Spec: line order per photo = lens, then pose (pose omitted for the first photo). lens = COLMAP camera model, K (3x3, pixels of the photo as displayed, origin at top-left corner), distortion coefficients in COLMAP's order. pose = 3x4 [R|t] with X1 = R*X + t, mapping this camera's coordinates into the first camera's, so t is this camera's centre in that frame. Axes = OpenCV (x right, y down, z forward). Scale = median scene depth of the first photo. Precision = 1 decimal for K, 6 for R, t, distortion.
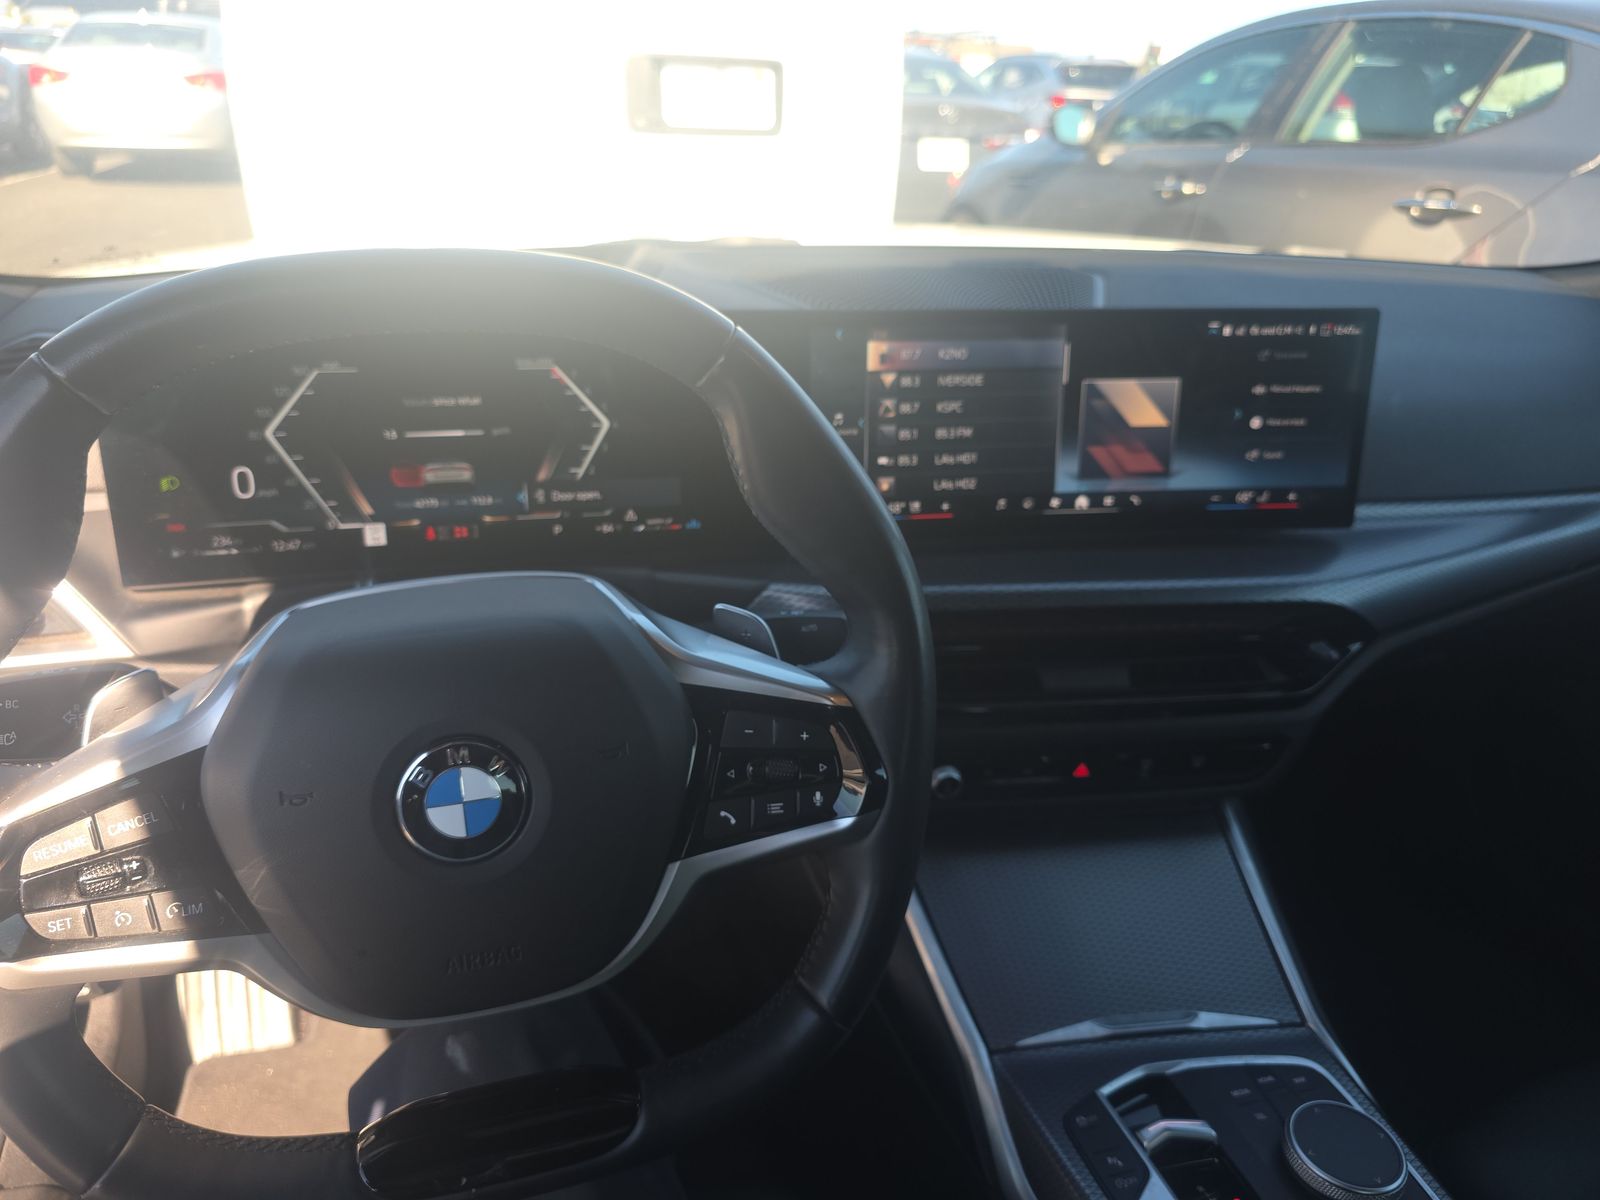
lens RADIAL K [[1179.0, 0, 796.8], [0, 1179.0, 610.2], [0, 0, 1]] dist [0.057155, -0.075684]
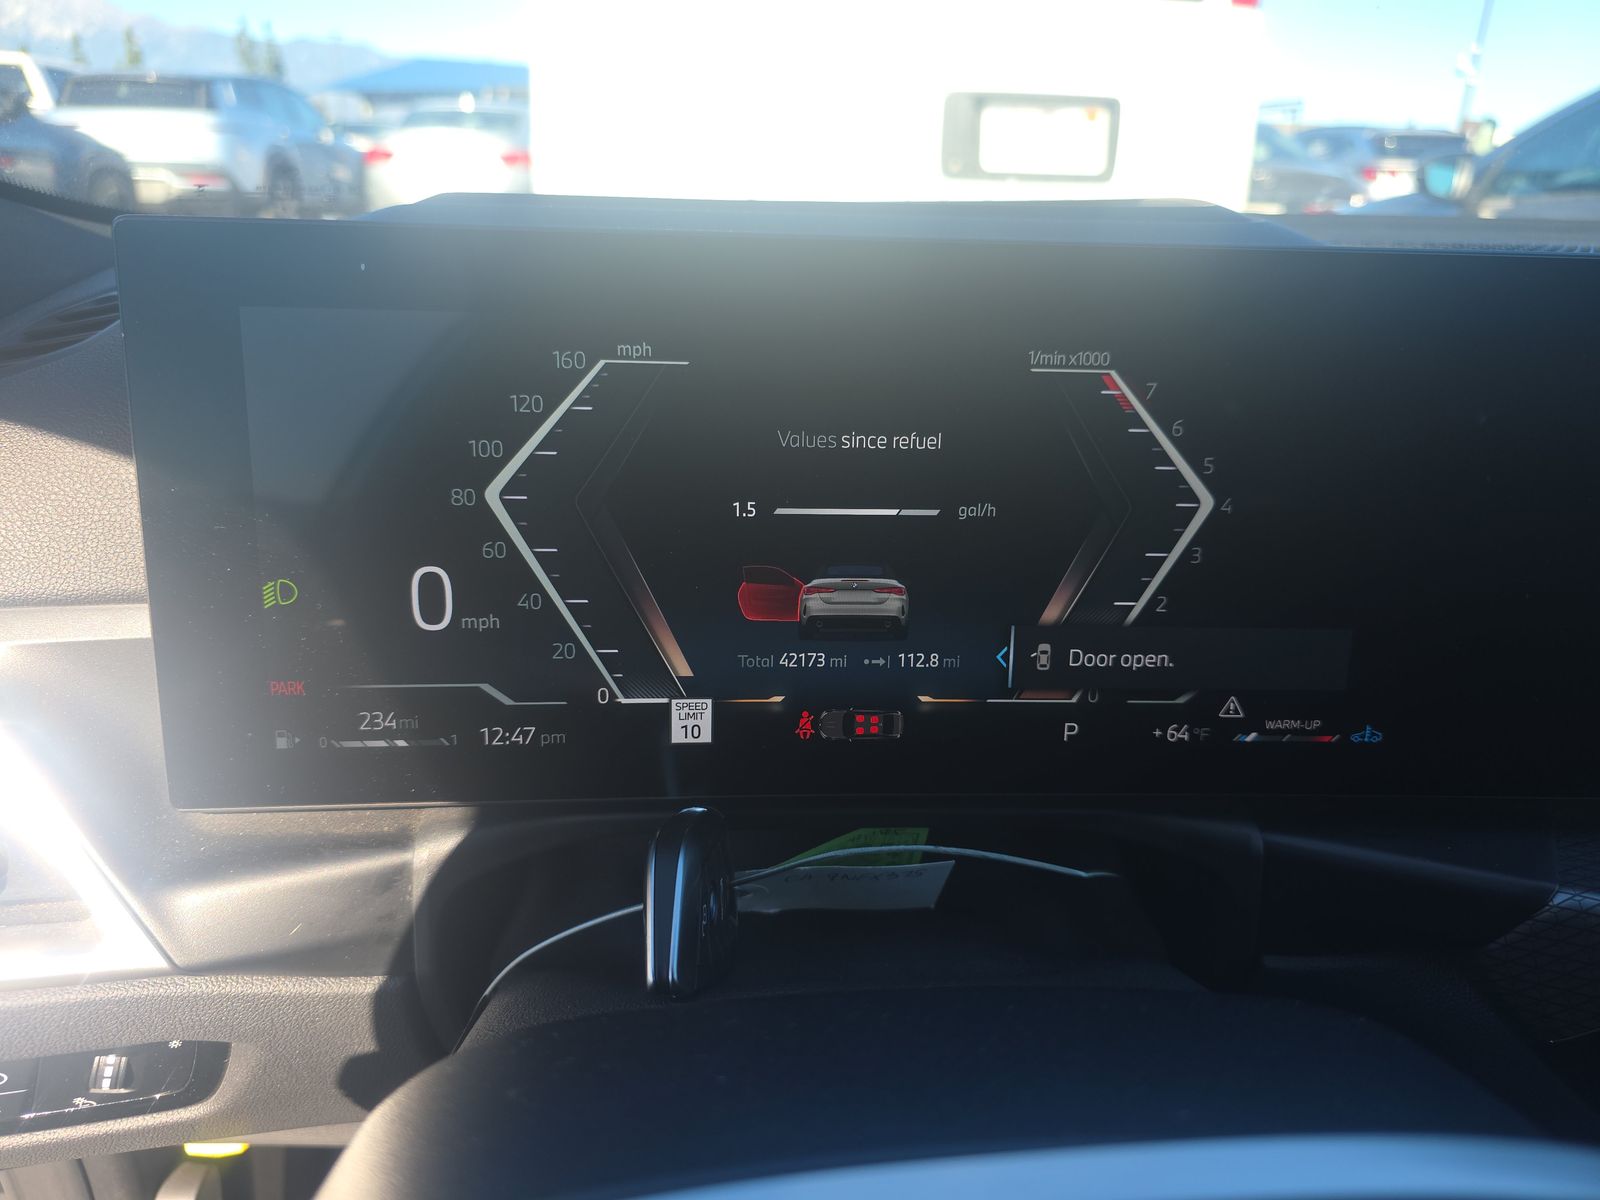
lens RADIAL K [[1049.1, 0, 802.6], [0, 1049.1, 608.6], [0, 0, 1]] dist [0.048693, -0.042197]
pose [[0.982550, 0.064891, -0.174309, -0.242381], [-0.073485, 0.996356, -0.043304, -0.092186], [0.170864, 0.055358, 0.983738, 0.597716]]
